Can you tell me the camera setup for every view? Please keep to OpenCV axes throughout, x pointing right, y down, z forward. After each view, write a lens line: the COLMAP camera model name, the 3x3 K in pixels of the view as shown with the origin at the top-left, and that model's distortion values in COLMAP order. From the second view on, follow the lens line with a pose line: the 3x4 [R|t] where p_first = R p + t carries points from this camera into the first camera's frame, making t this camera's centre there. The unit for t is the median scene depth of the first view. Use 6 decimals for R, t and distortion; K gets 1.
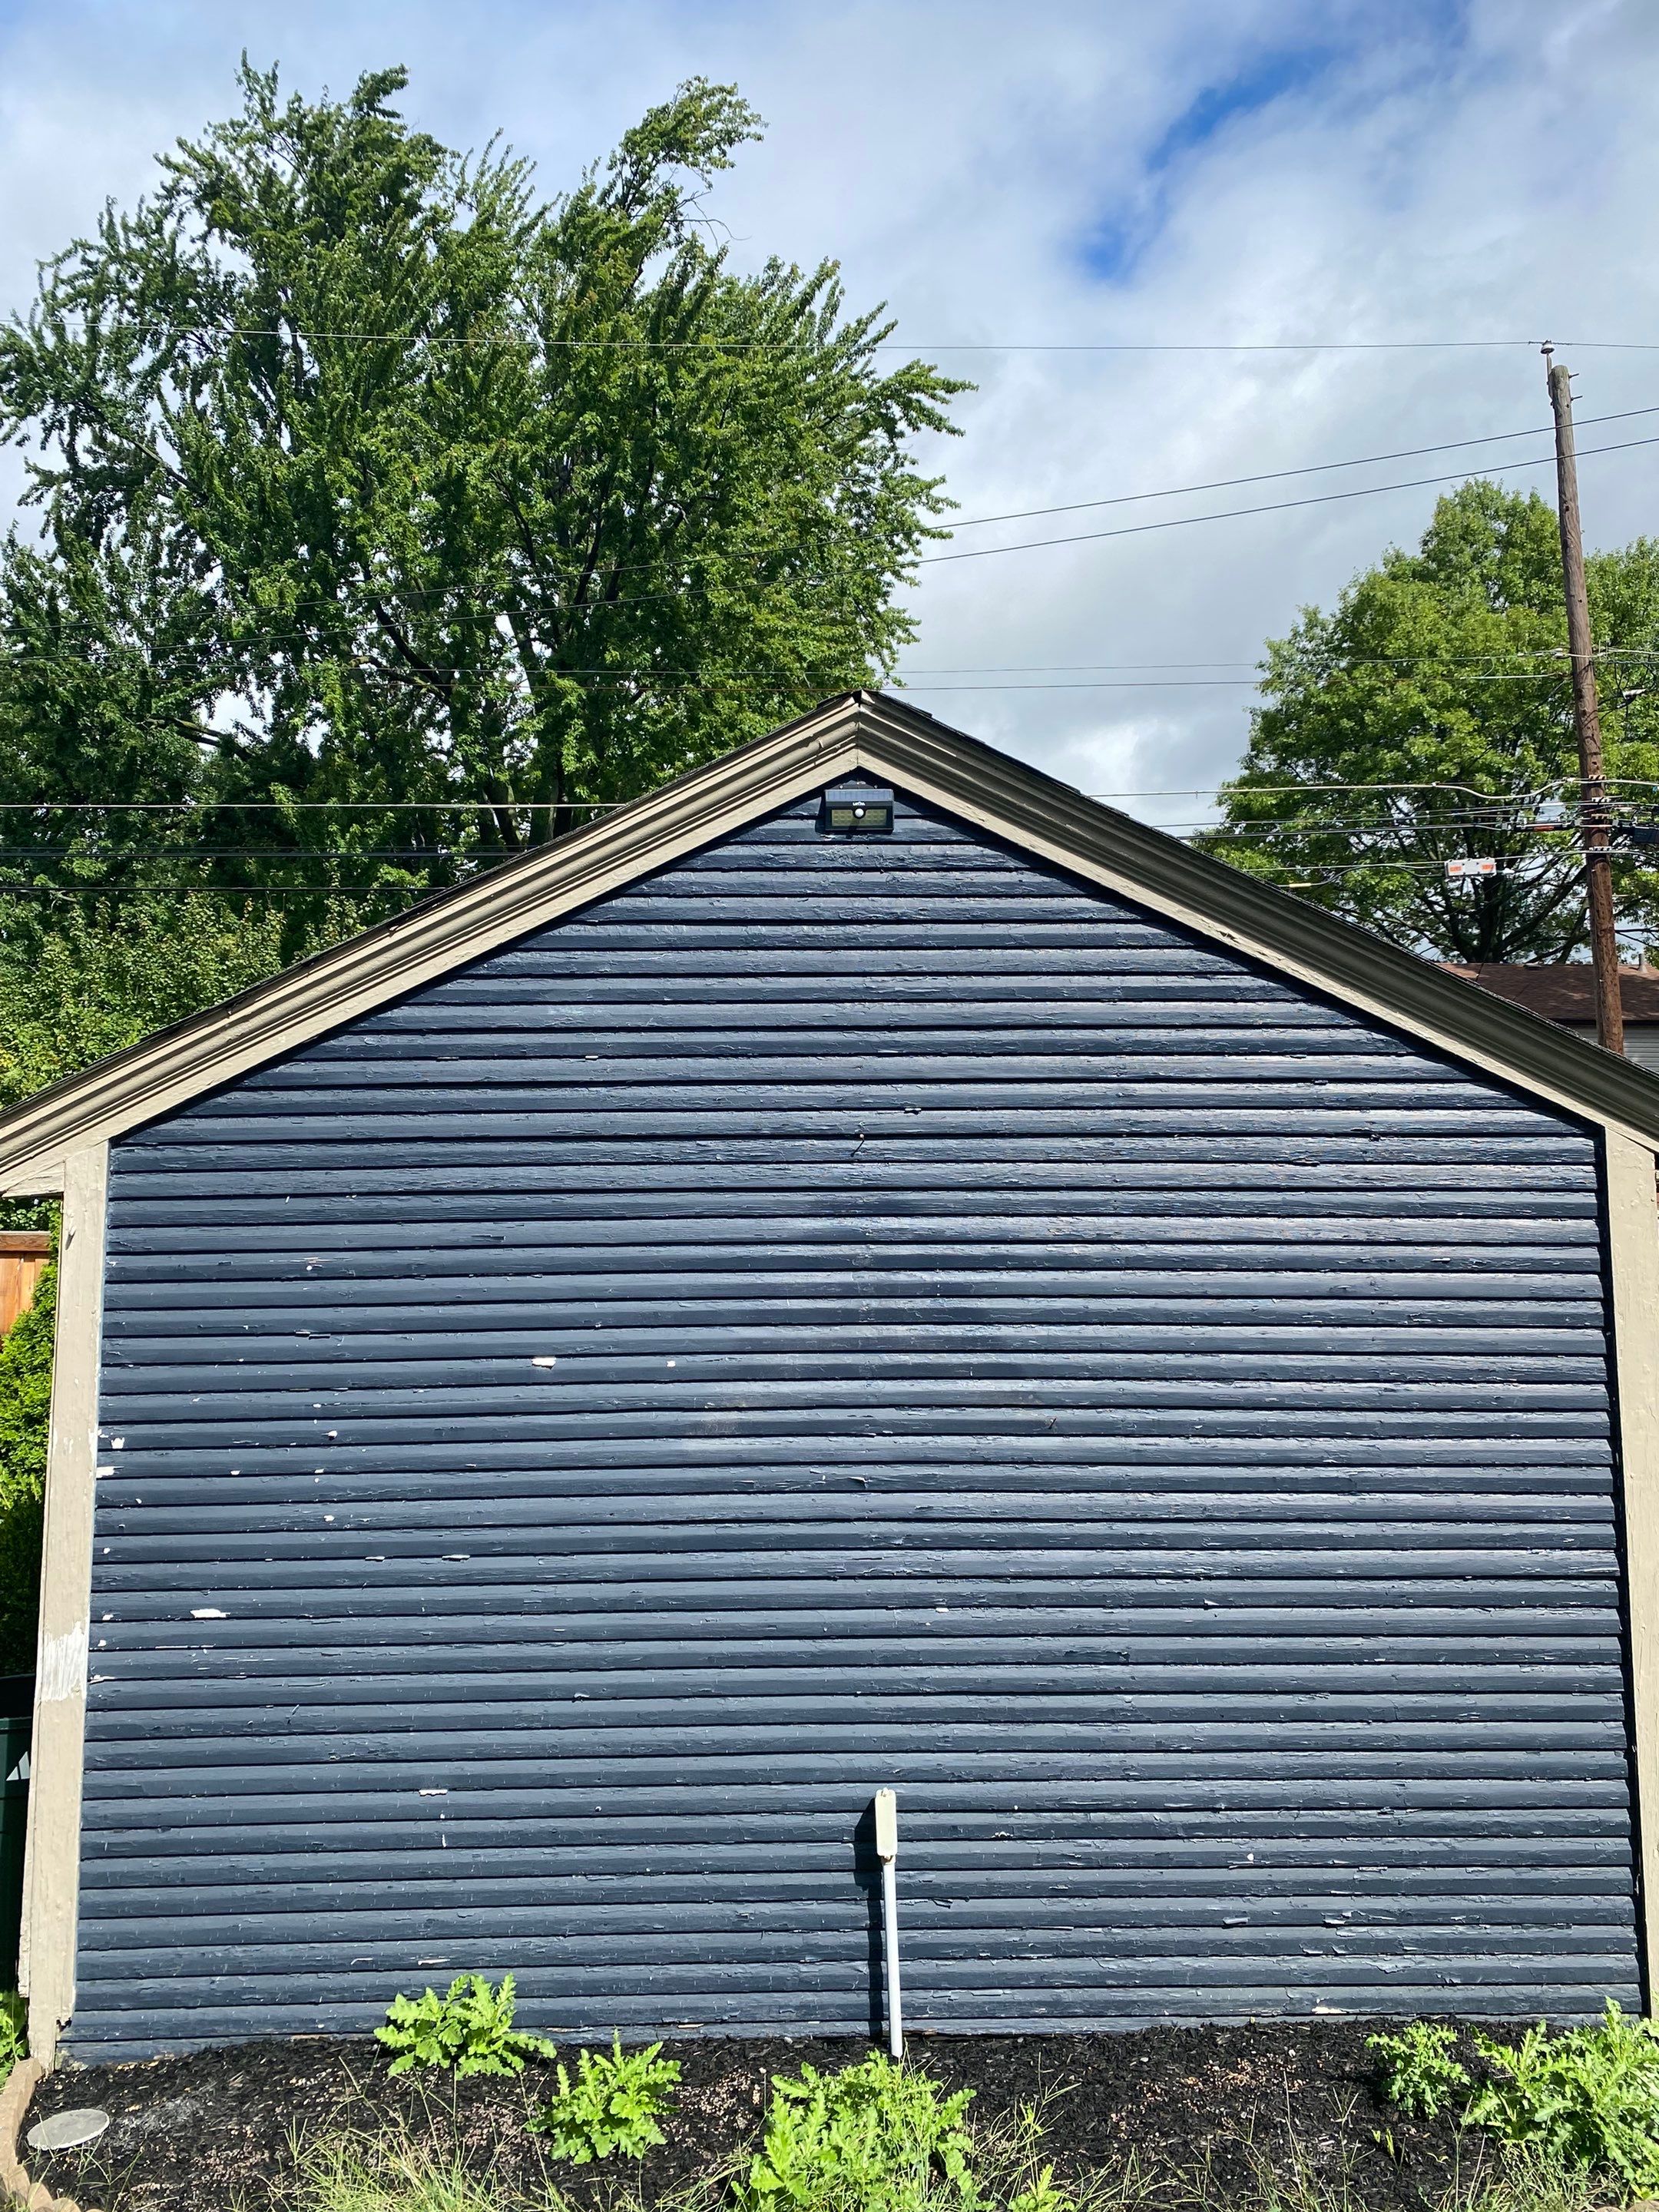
lens RADIAL K [[1691.8, 0, 870.2], [0, 1691.8, 1043.1], [0, 0, 1]] dist [0.022888, -0.017340]
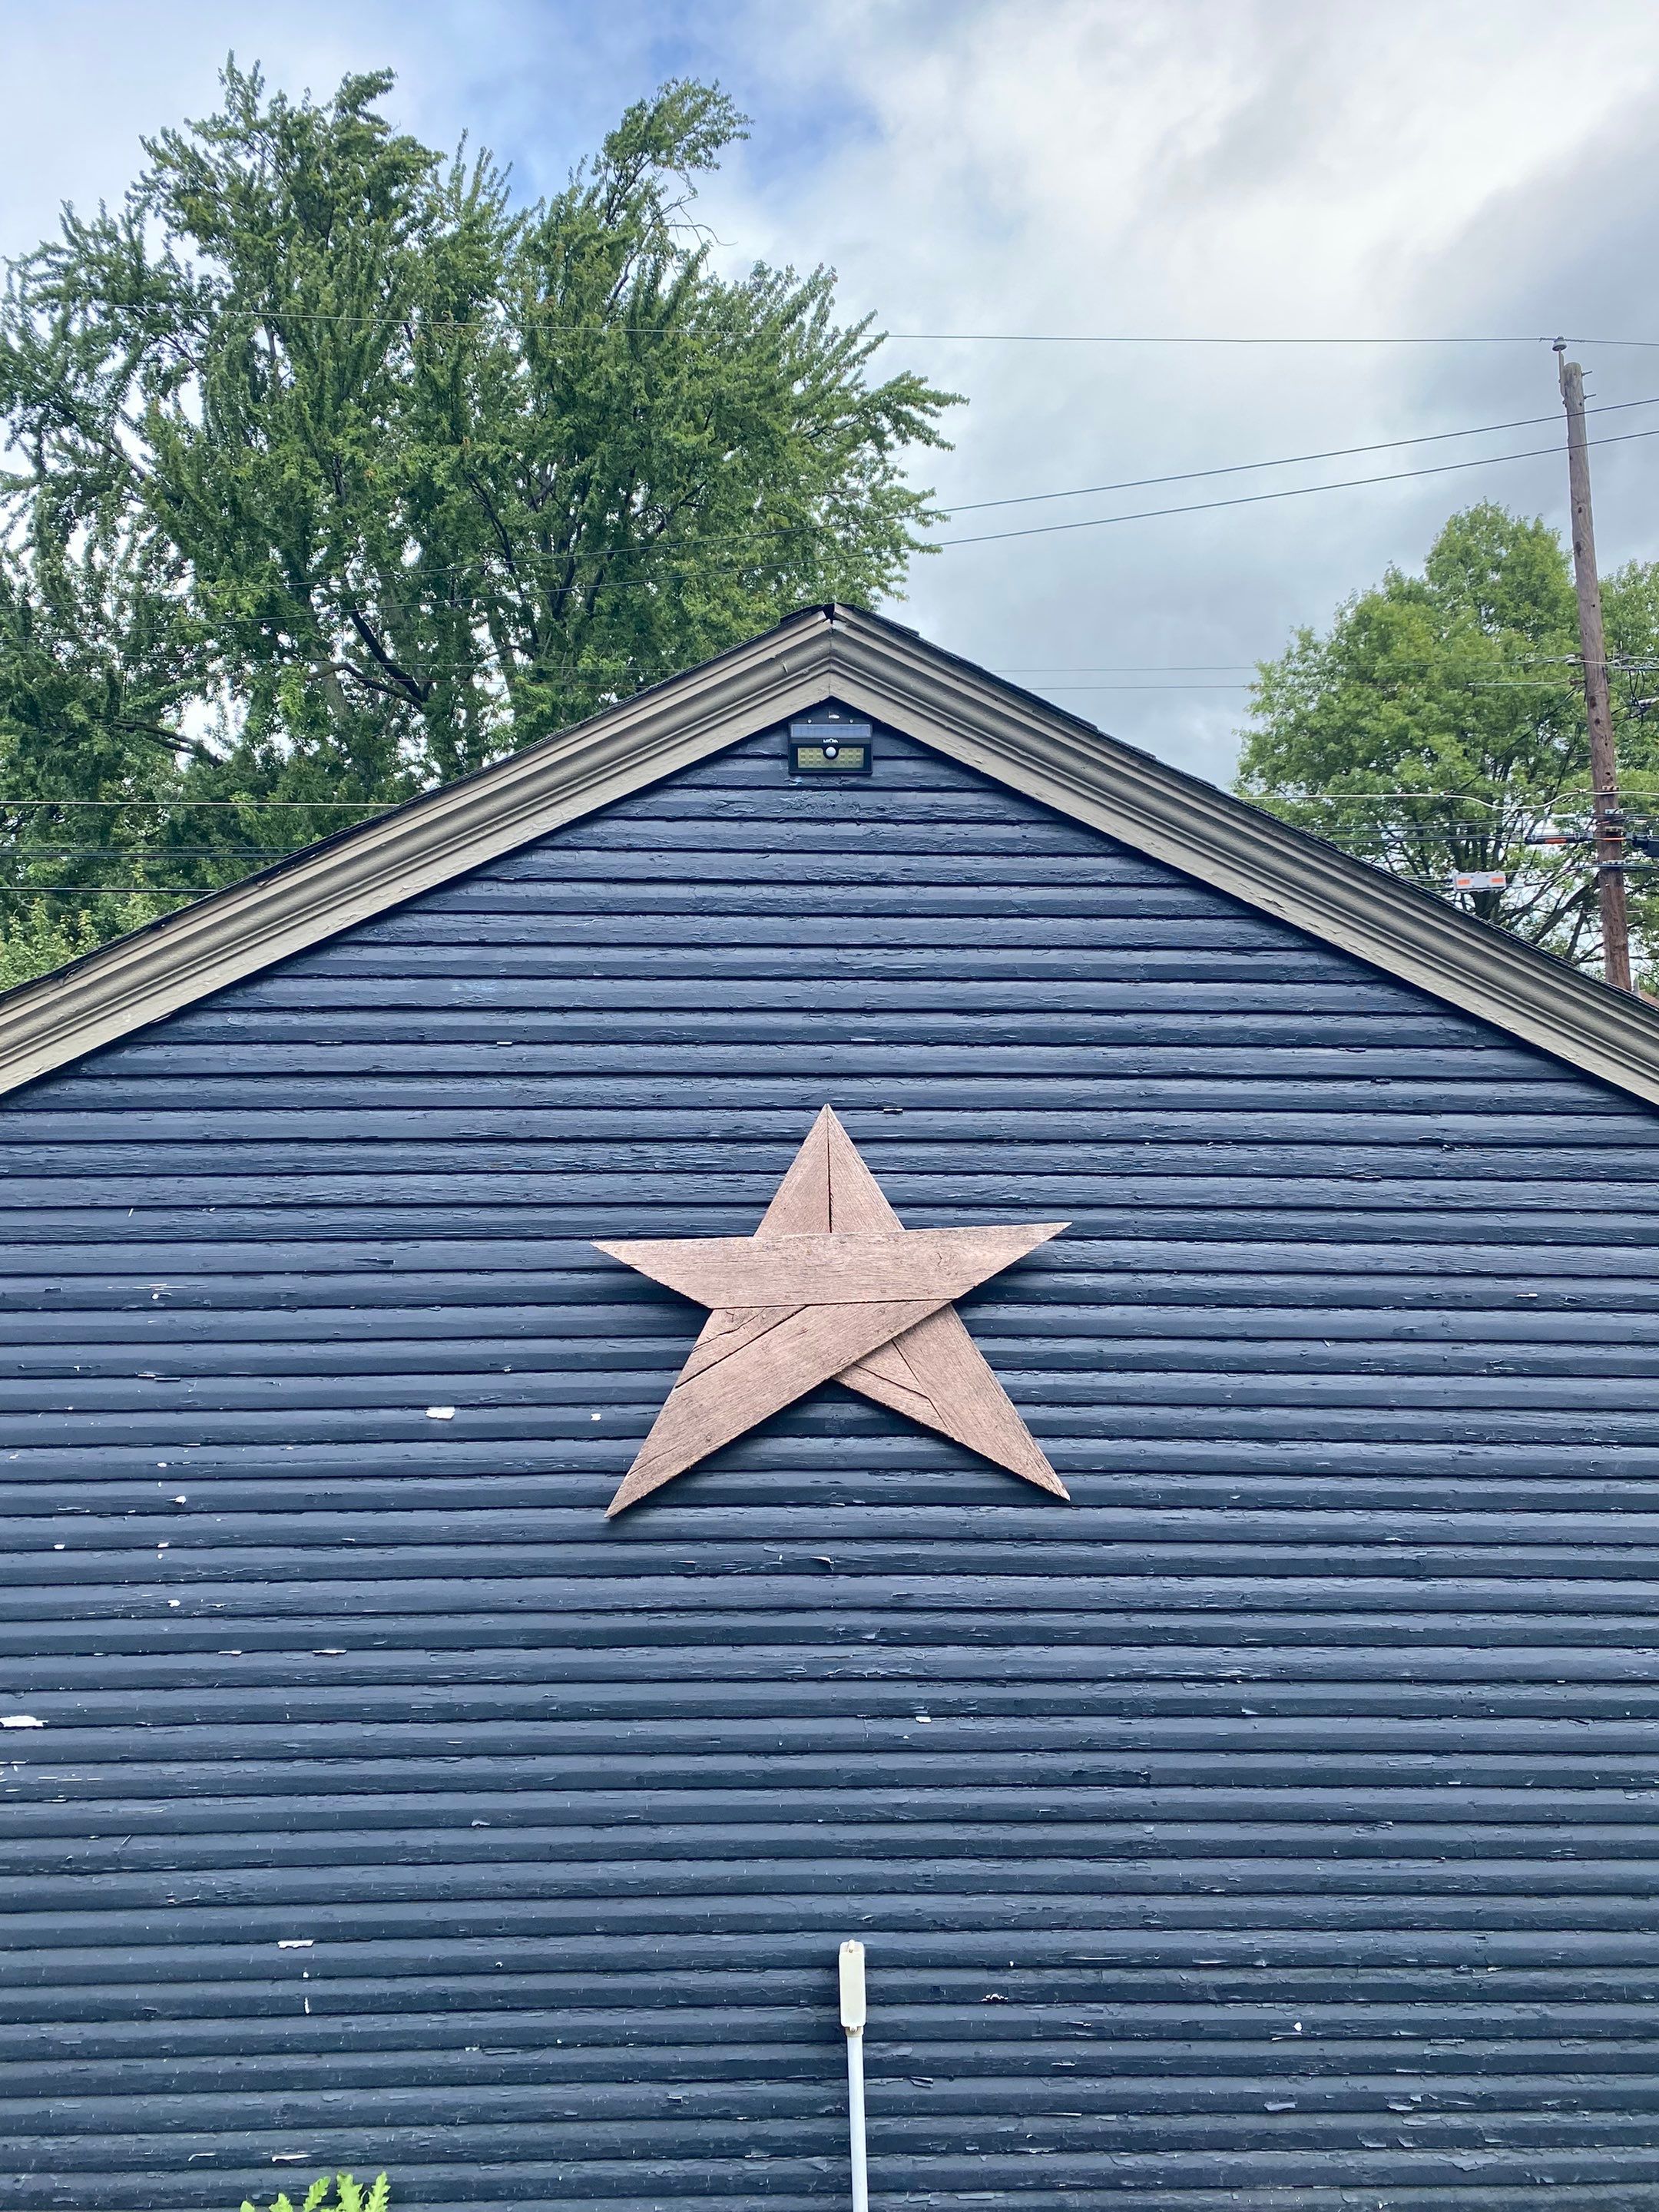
lens RADIAL K [[1691.8, 0, 871.3], [0, 1691.8, 1049.3], [0, 0, 1]] dist [0.022888, -0.017340]
pose [[0.999915, 0.008494, 0.009903, 0.006327], [-0.008382, 0.999901, -0.011311, 0.019187], [-0.009999, 0.011227, 0.999887, 0.171467]]
